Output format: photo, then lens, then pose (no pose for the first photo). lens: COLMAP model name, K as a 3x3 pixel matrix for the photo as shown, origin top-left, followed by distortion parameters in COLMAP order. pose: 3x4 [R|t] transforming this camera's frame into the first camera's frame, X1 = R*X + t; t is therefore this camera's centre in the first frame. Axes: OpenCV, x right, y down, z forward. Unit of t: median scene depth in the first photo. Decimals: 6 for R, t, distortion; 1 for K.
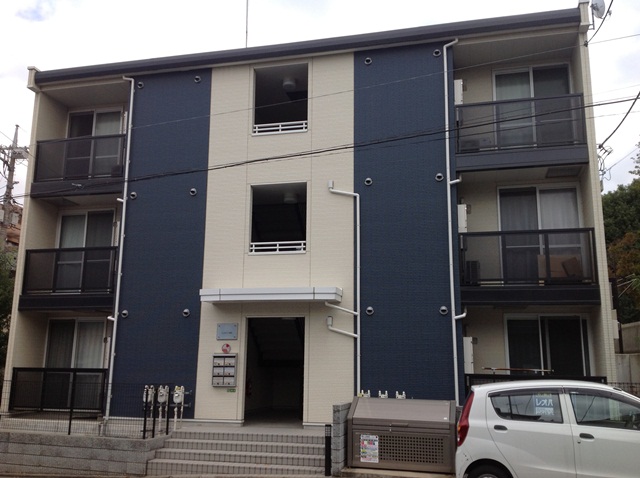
lens RADIAL K [[584.7, 0, 320.0], [0, 584.7, 239.0], [0, 0, 1]] dist [0.139792, -0.235474]
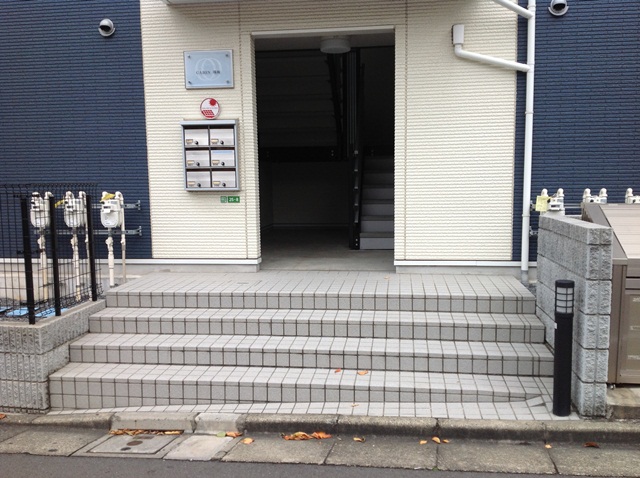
lens RADIAL K [[584.7, 0, 320.0], [0, 584.7, 239.0], [0, 0, 1]] dist [0.139792, -0.235474]
pose [[0.993296, -0.035574, 0.109988, -0.131792], [-0.000258, 0.950785, 0.309850, 0.143936], [-0.115597, -0.307802, 0.944402, 0.550106]]
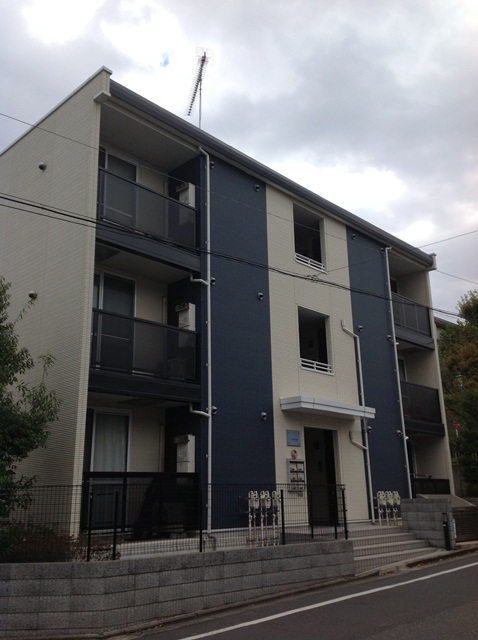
lens RADIAL K [[584.7, 0, 238.6], [0, 584.7, 306.8], [0, 0, 1]] dist [0.139792, -0.235474]
pose [[0.510238, 0.242721, 0.825072, -1.159385], [-0.157625, 0.969491, -0.187728, 0.146259], [-0.845465, -0.034266, 0.532930, 0.540714]]
